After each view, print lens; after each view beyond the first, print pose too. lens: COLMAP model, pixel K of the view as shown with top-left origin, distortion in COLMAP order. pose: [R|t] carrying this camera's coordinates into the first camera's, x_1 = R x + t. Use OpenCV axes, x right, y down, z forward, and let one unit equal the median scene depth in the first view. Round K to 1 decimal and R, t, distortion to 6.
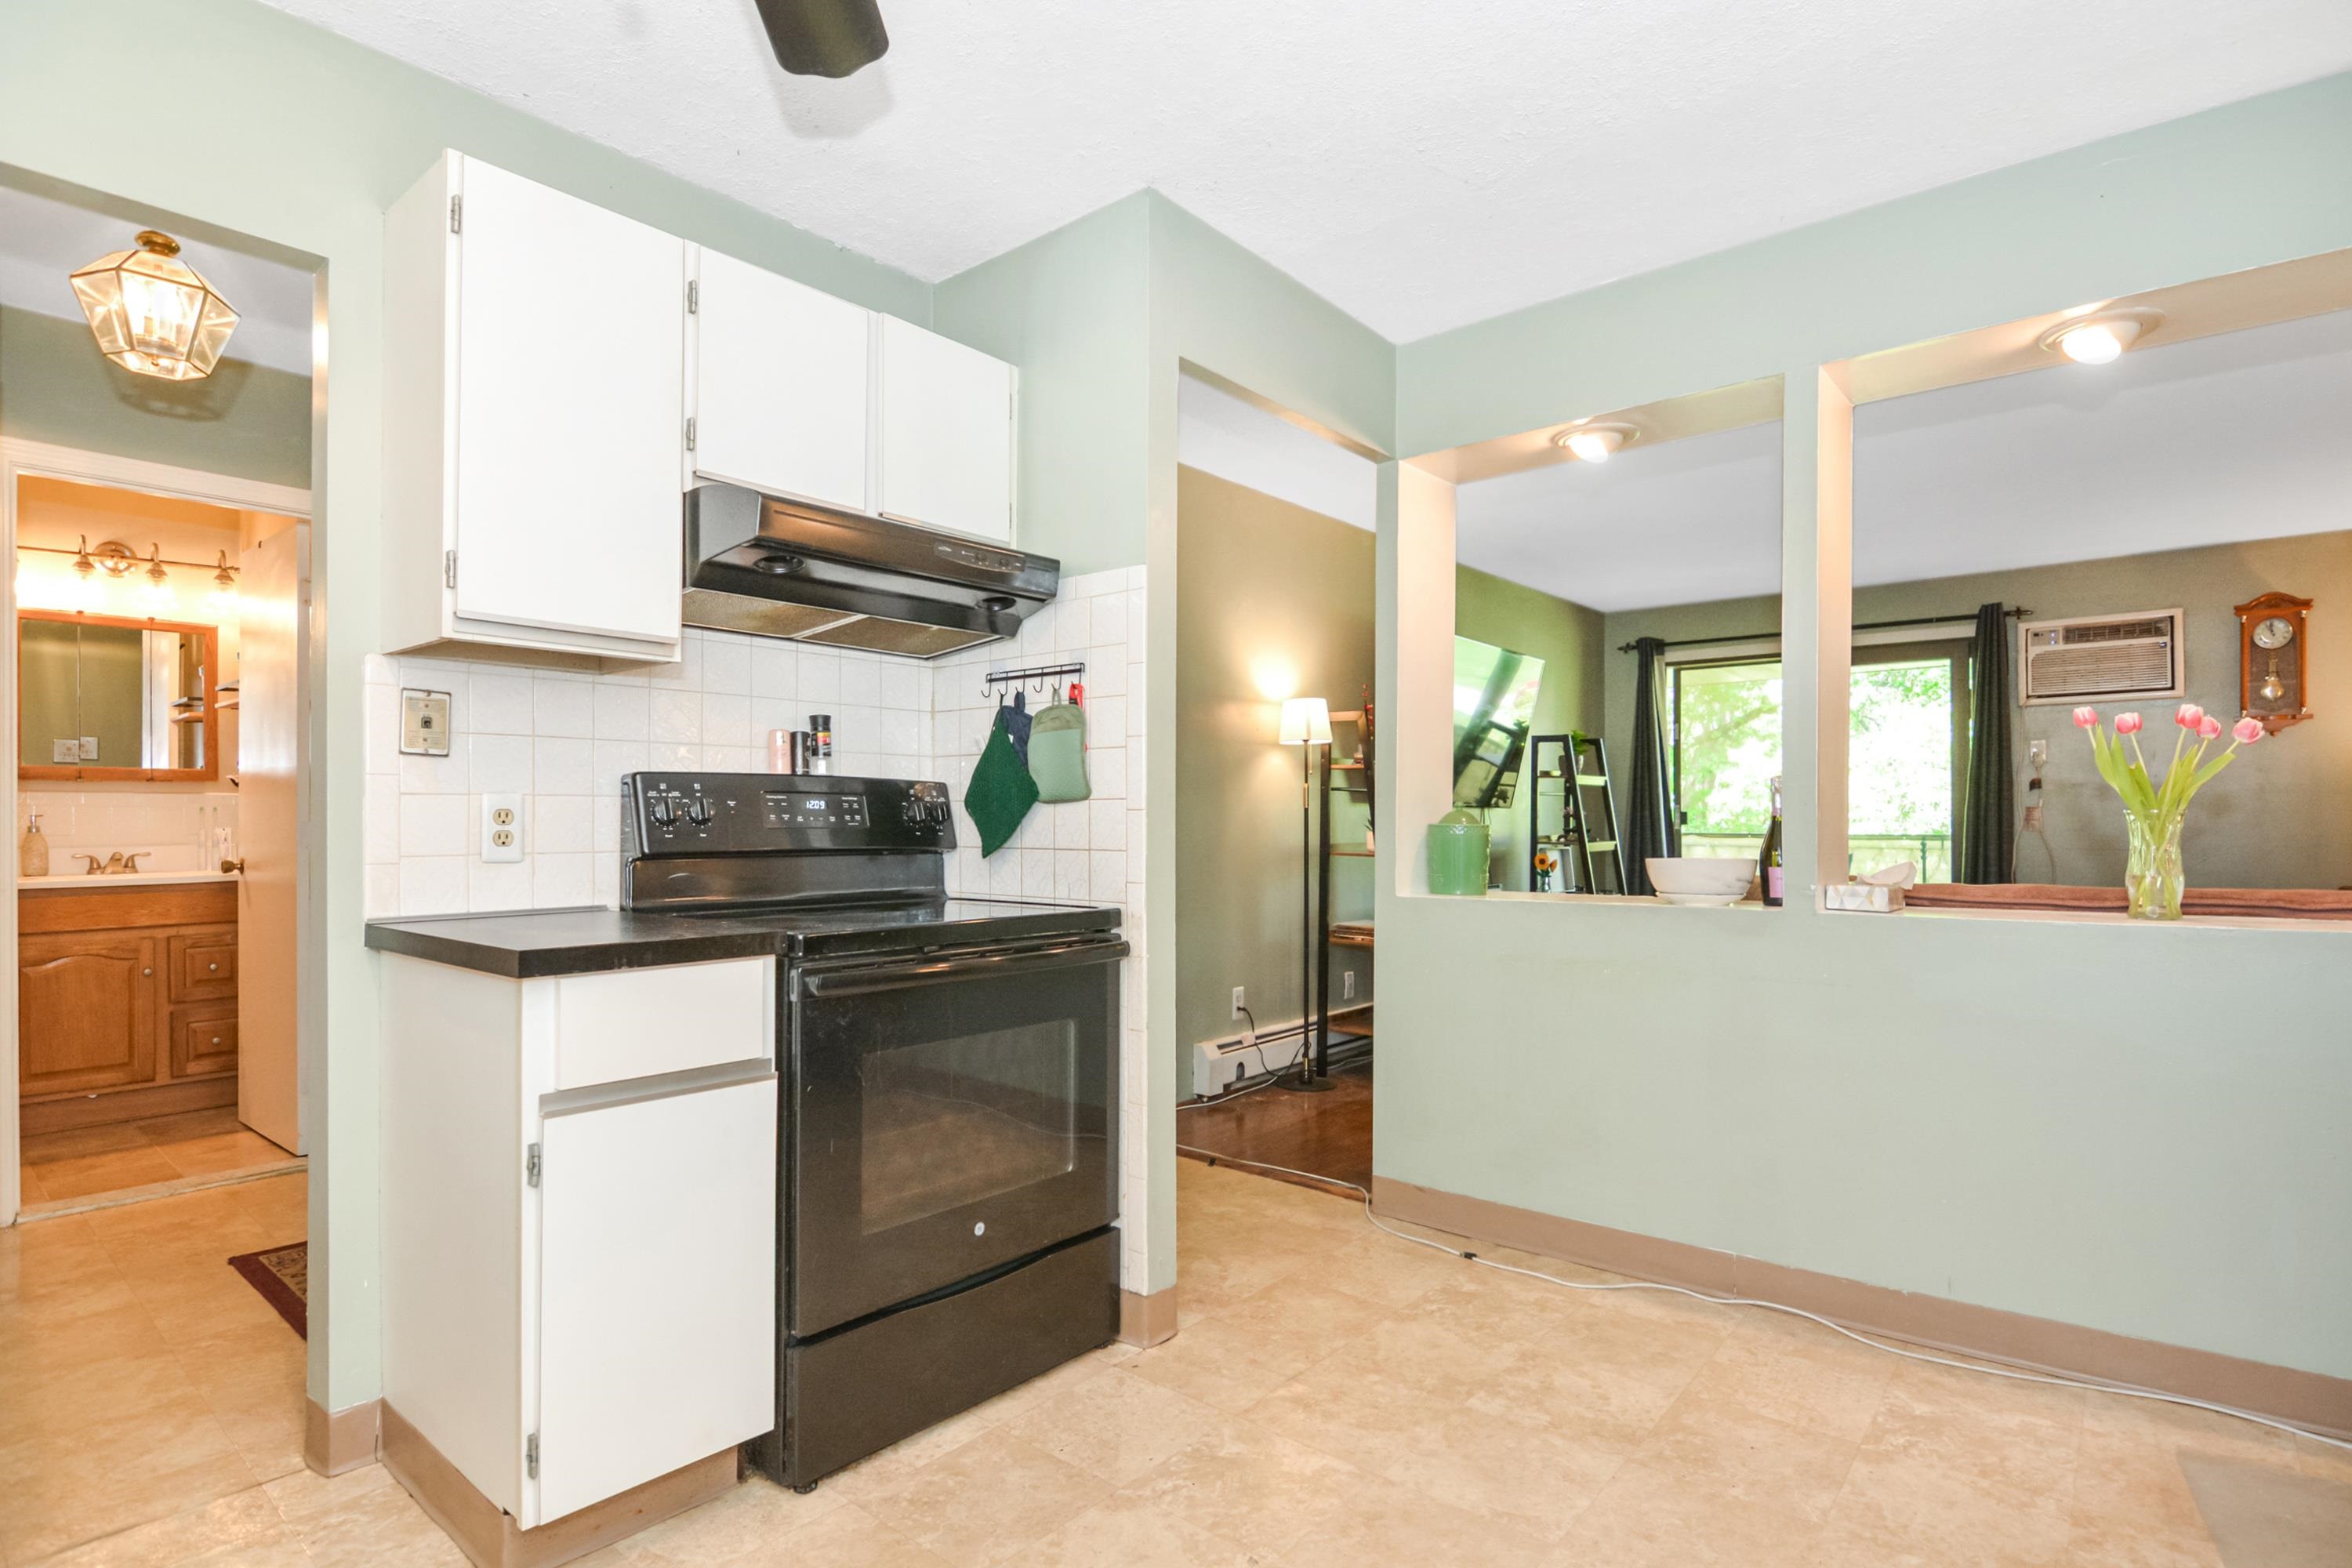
lens RADIAL K [[1164.2, 0, 1213.3], [0, 1164.2, 834.0], [0, 0, 1]] dist [-0.004652, -0.006312]
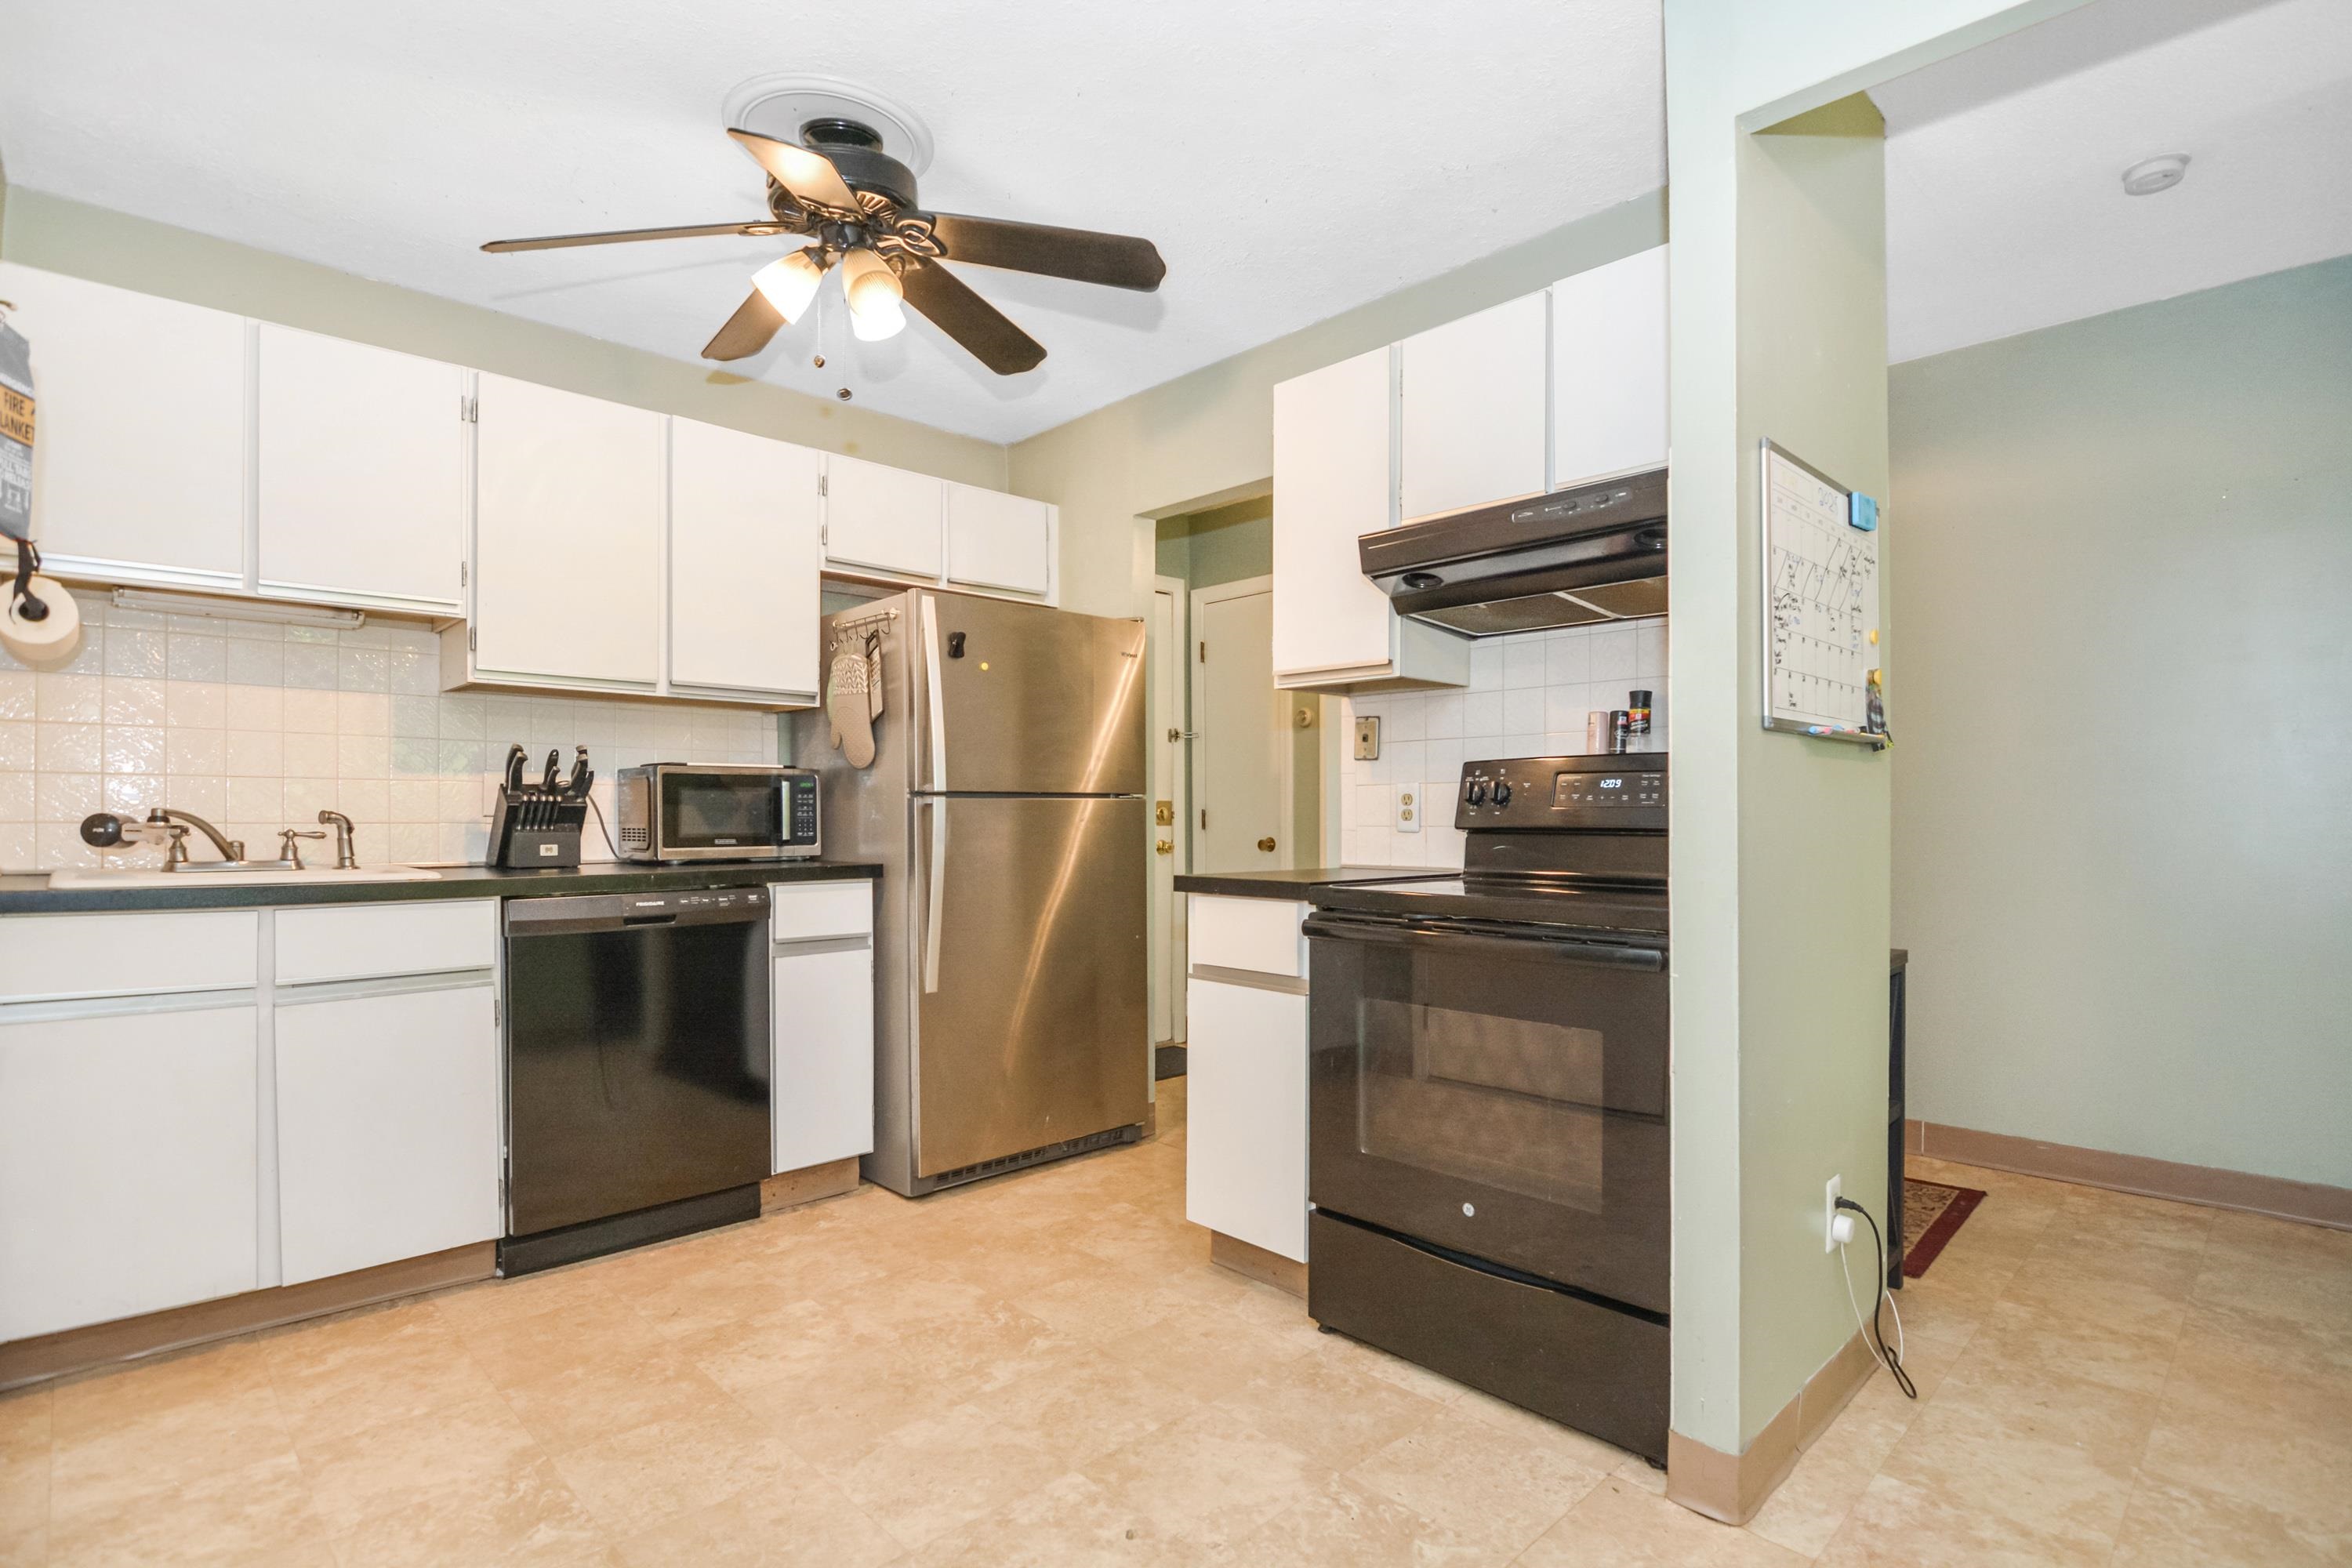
lens RADIAL K [[1164.2, 0, 1158.8], [0, 1164.2, 801.0], [0, 0, 1]] dist [-0.004652, -0.006312]
pose [[-0.140054, -0.008816, -0.990105, 0.287311], [-0.013443, 0.999885, -0.007002, 0.000457], [0.990053, 0.012330, -0.140157, 0.318629]]
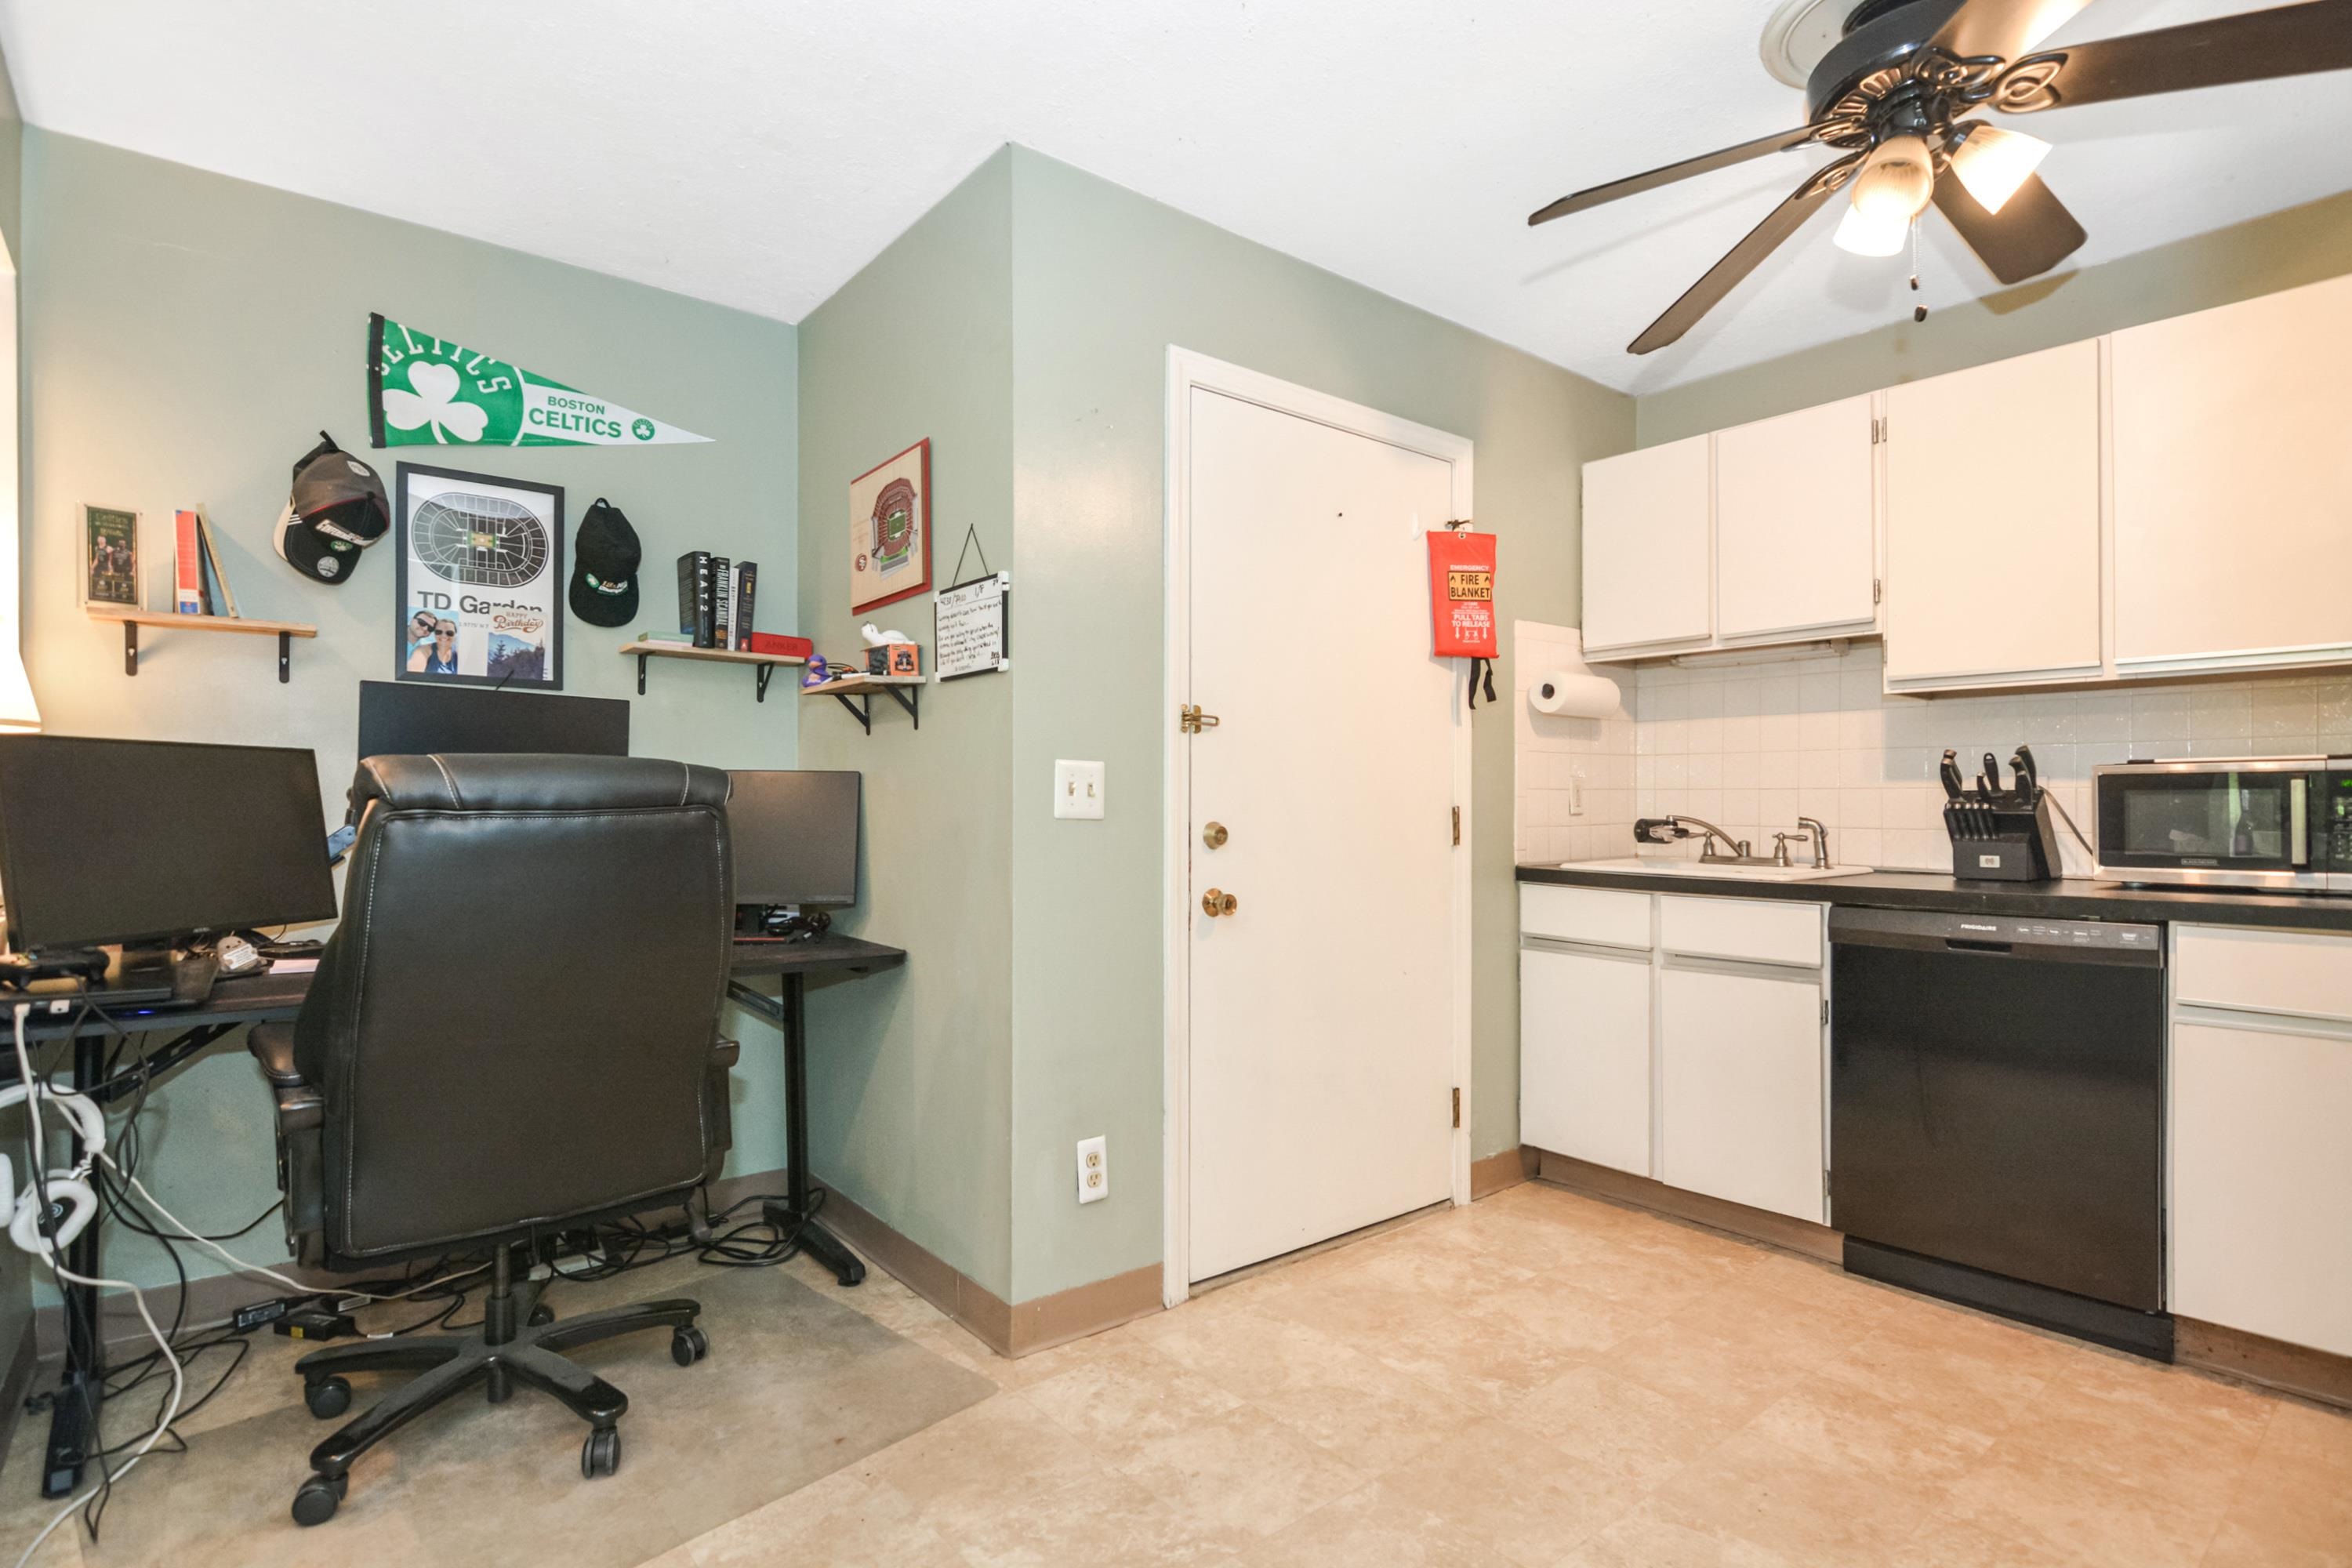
lens RADIAL K [[1164.2, 0, 1173.0], [0, 1164.2, 806.1], [0, 0, 1]] dist [-0.004652, -0.006312]
pose [[-0.975698, -0.001106, 0.219118, 0.016892], [0.001005, 0.999954, 0.009523, -0.005957], [-0.219118, 0.009512, -0.975652, 0.534134]]
